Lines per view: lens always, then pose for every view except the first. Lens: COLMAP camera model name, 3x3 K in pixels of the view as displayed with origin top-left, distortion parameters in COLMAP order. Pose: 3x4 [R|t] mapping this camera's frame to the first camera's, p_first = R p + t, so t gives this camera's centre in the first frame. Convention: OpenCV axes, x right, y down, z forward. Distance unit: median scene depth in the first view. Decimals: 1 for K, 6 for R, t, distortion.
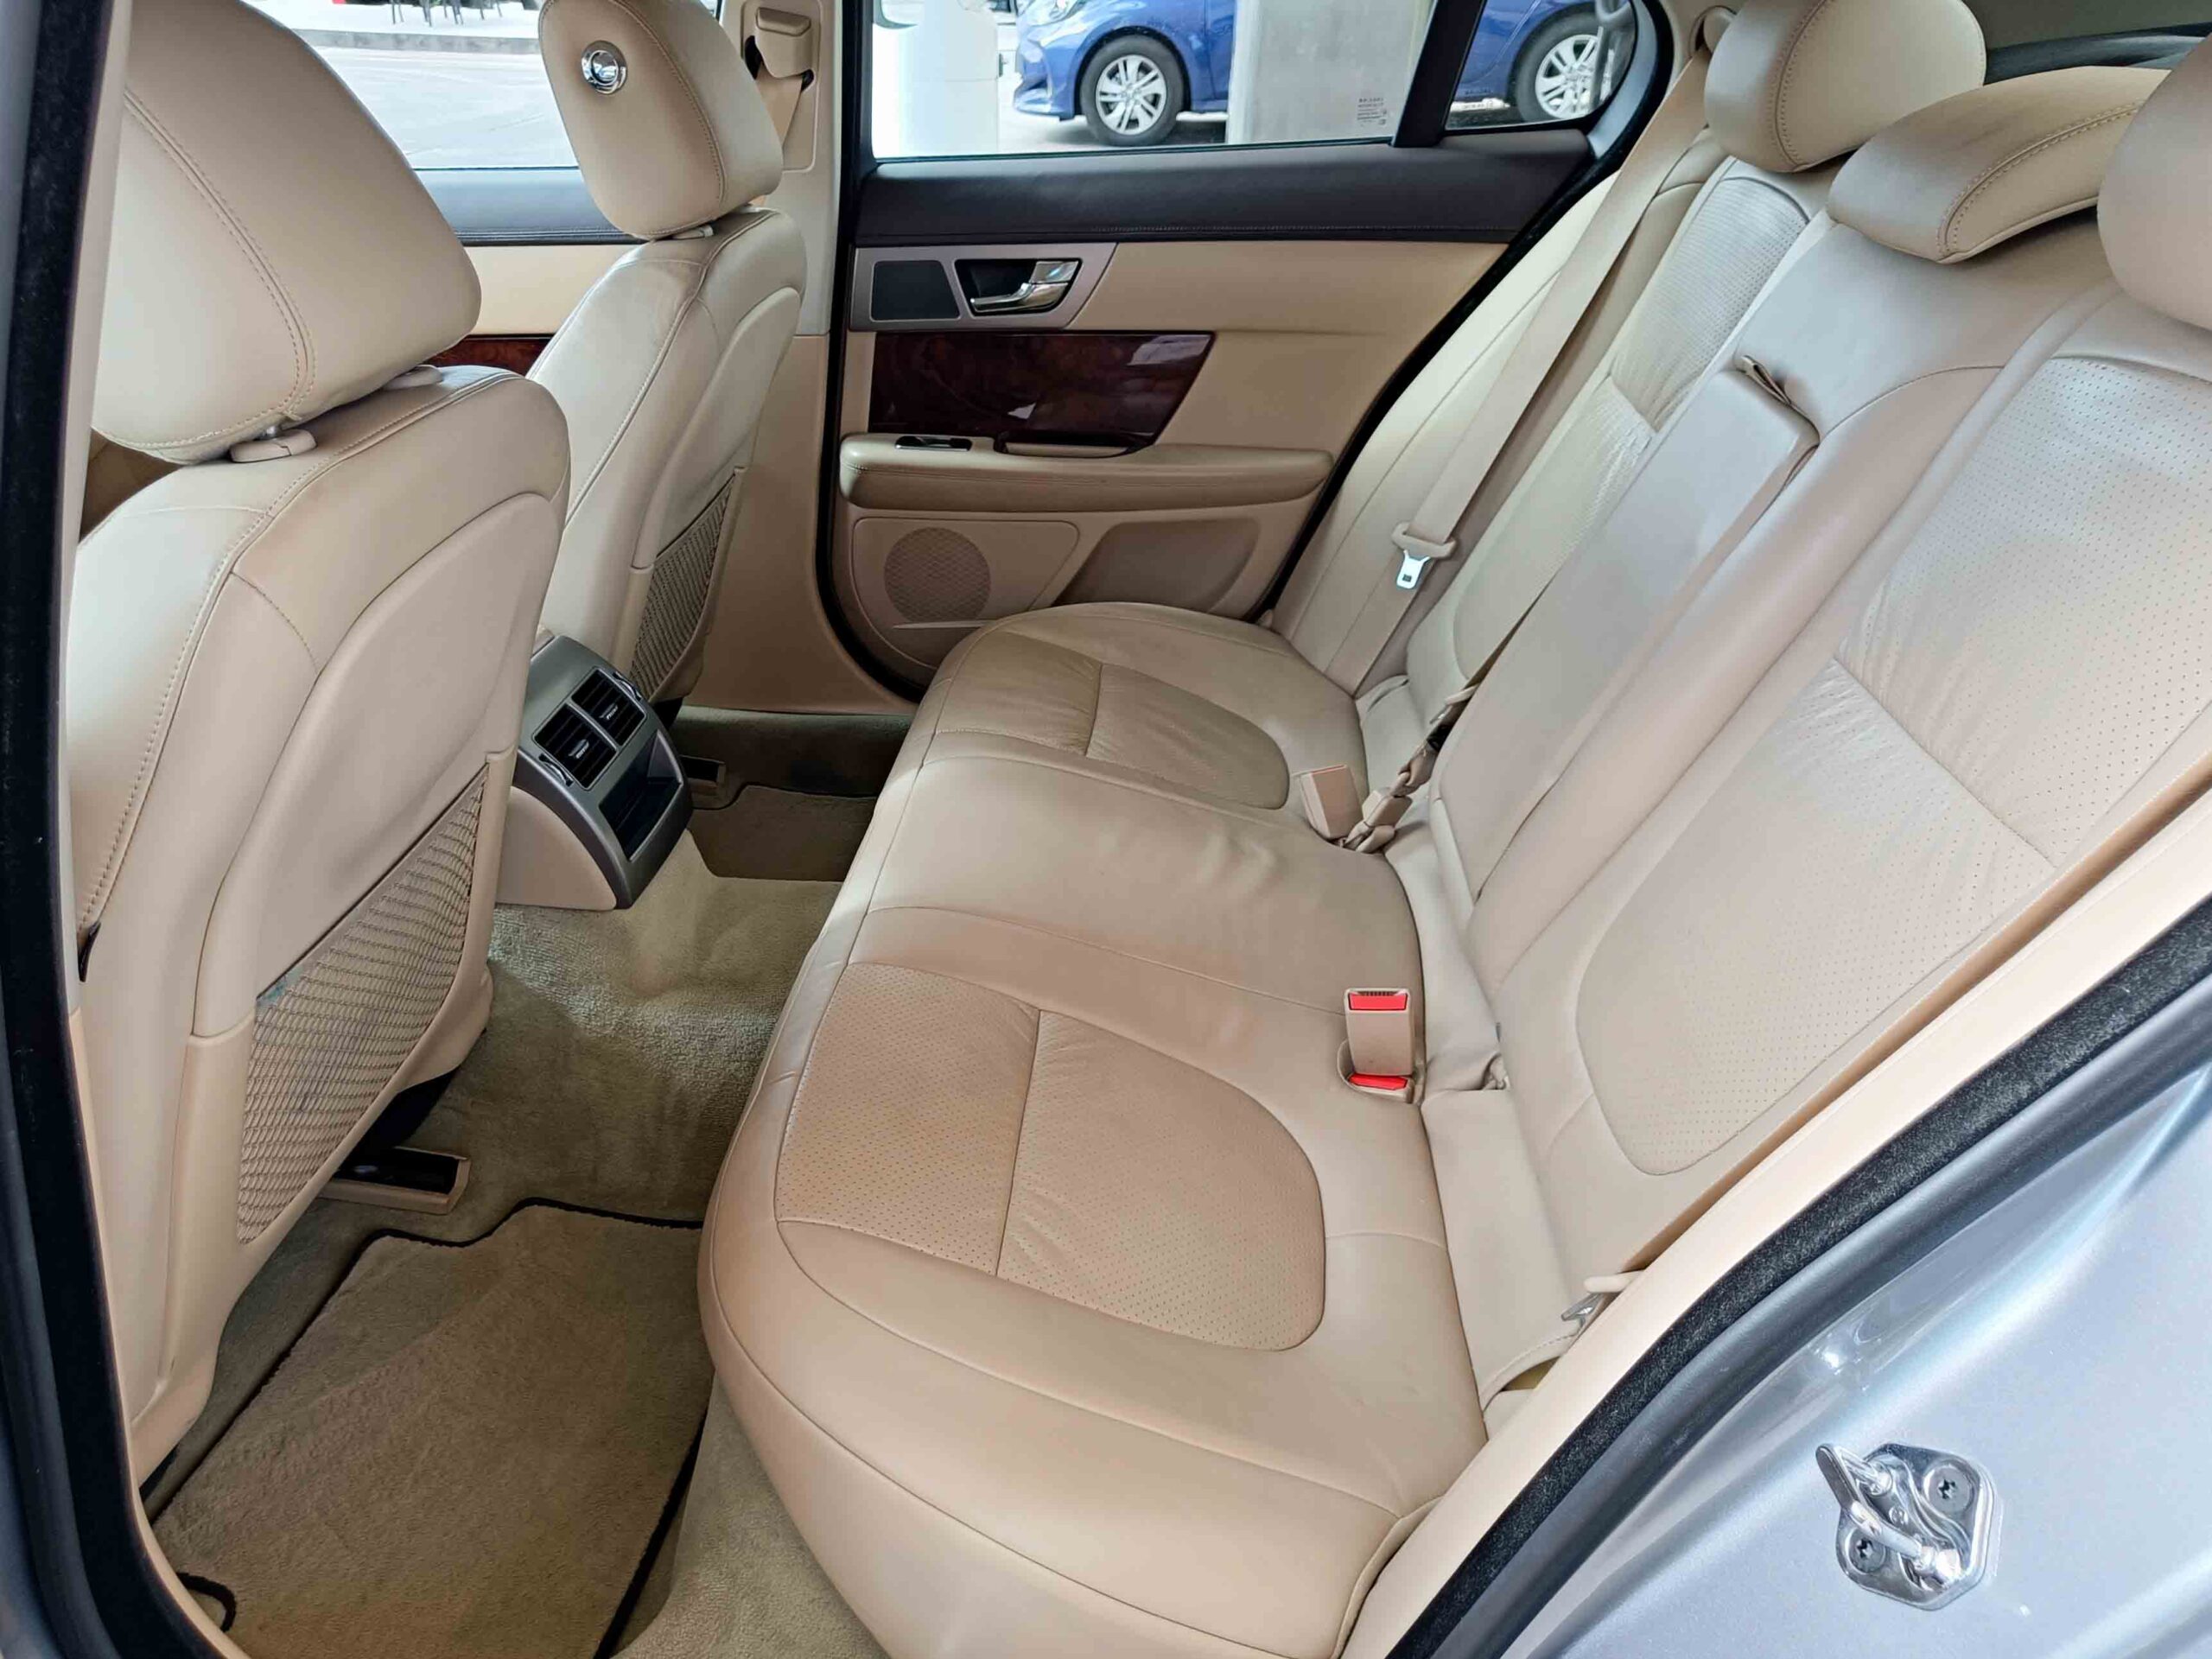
lens RADIAL K [[1579.5, 0, 1104.1], [0, 1579.5, 854.6], [0, 0, 1]] dist [0.151426, 0.004761]
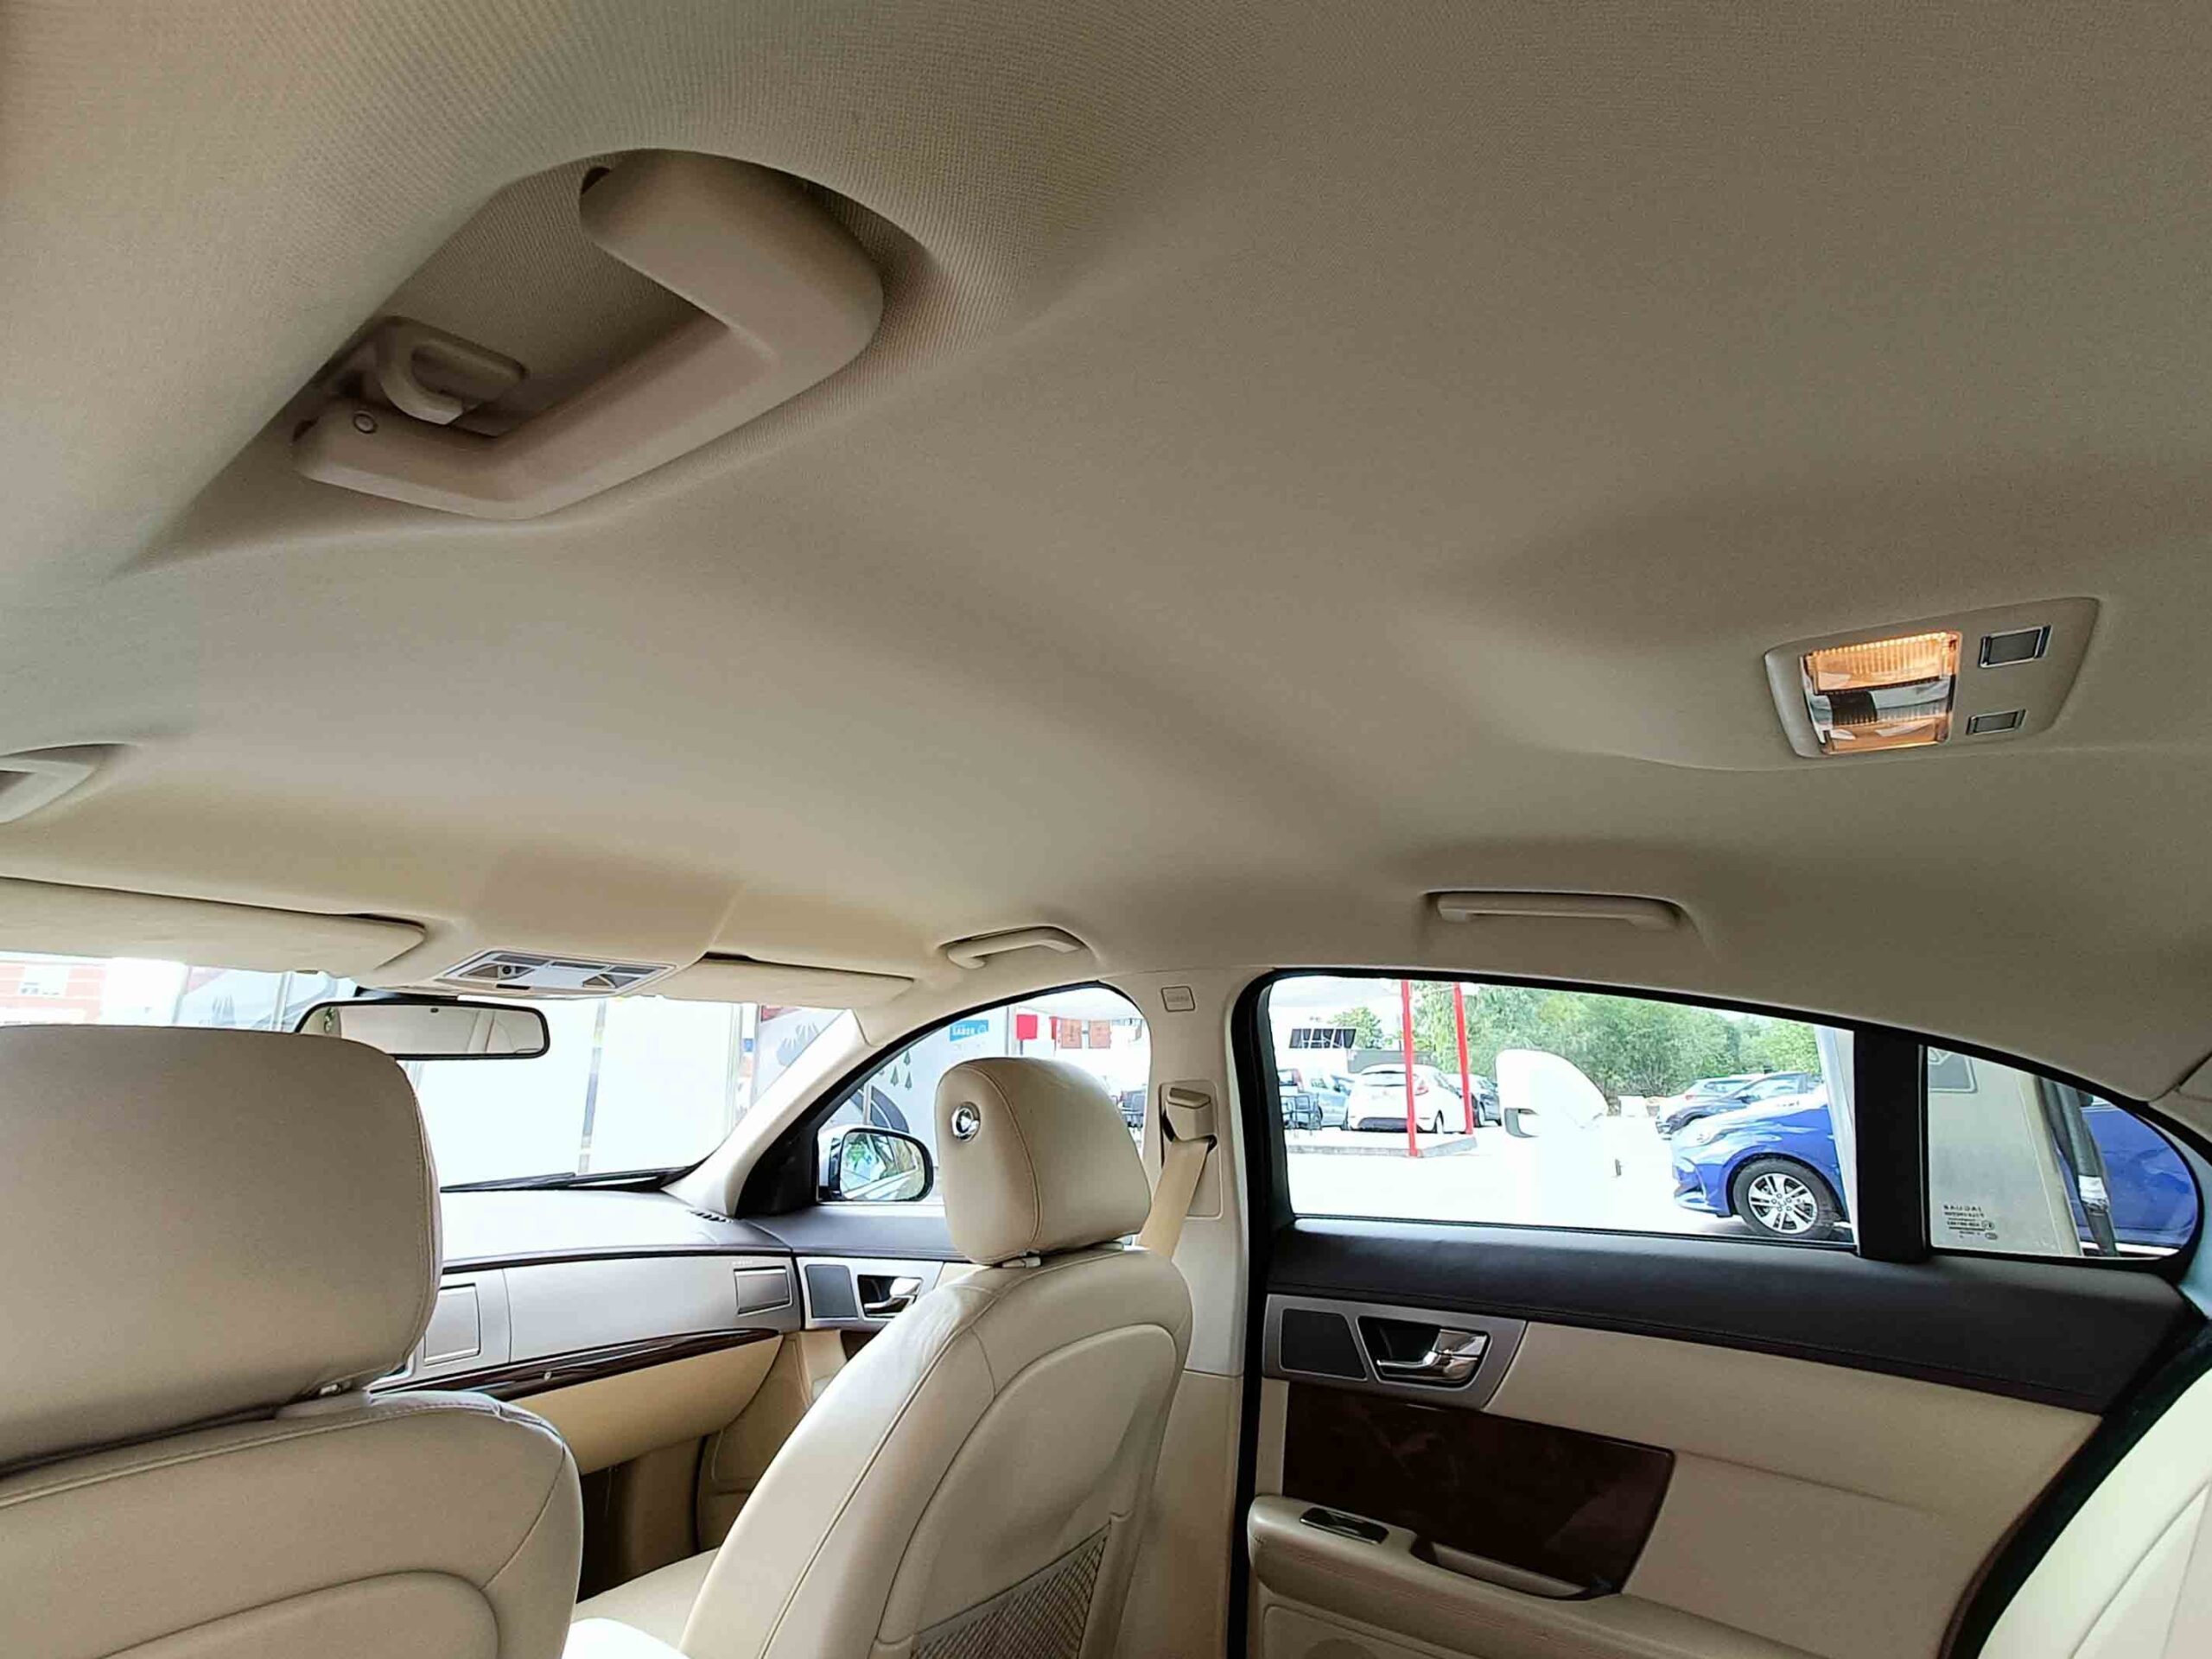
lens RADIAL K [[1043.8, 0, 1105.6], [0, 1043.8, 732.6], [0, 0, 1]] dist [0.030996, -0.000253]
pose [[0.848909, -0.151038, -0.506499, 0.152620], [-0.274899, 0.692309, -0.667187, -0.128968], [0.451425, 0.705617, 0.546187, 0.292008]]
